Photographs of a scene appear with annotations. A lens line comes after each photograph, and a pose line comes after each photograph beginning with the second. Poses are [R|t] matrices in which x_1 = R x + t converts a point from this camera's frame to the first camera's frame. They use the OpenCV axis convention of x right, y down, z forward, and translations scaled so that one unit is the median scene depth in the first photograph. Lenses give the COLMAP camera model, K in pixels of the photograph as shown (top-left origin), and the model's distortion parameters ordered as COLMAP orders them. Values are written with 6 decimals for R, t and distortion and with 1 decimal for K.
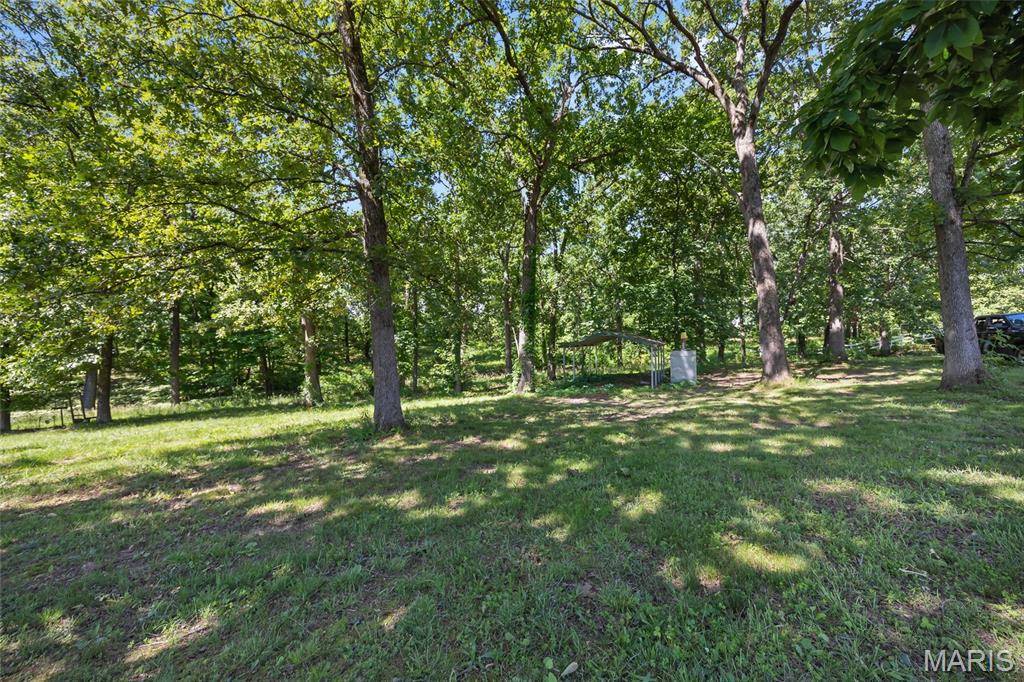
lens RADIAL K [[399.1, 0, 513.1], [0, 399.1, 343.1], [0, 0, 1]] dist [-0.000393, -0.000335]
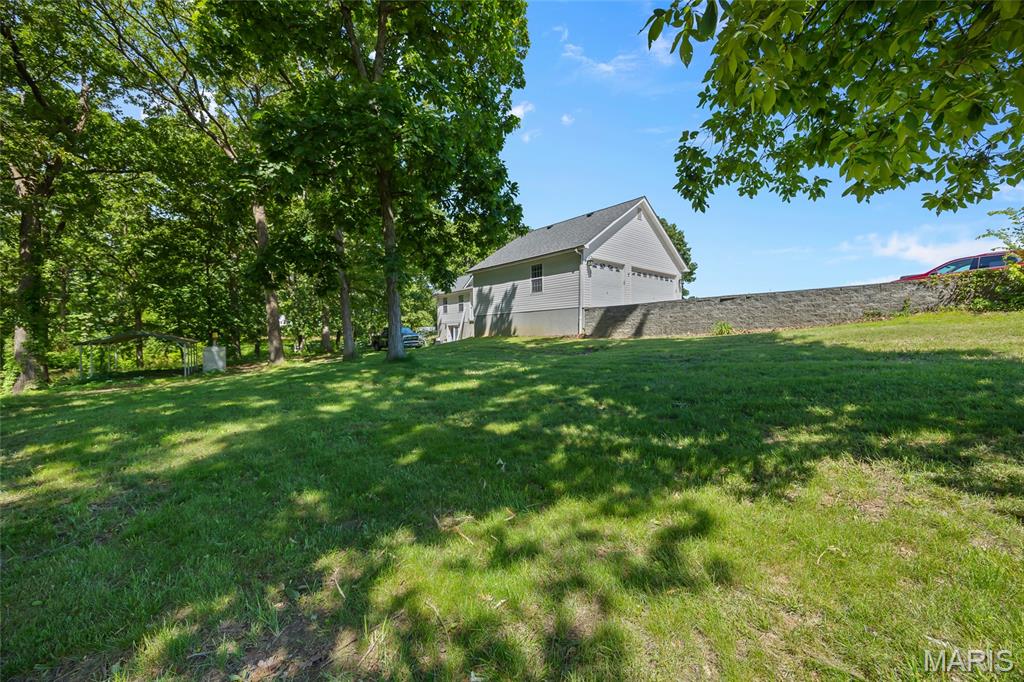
lens RADIAL K [[399.1, 0, 513.1], [0, 399.1, 343.1], [0, 0, 1]] dist [-0.000393, -0.000335]
pose [[0.516022, -0.003065, 0.856570, -0.164126], [-0.000999, 0.999991, 0.004181, 0.000557], [-0.856575, -0.003013, 0.516014, -0.447747]]
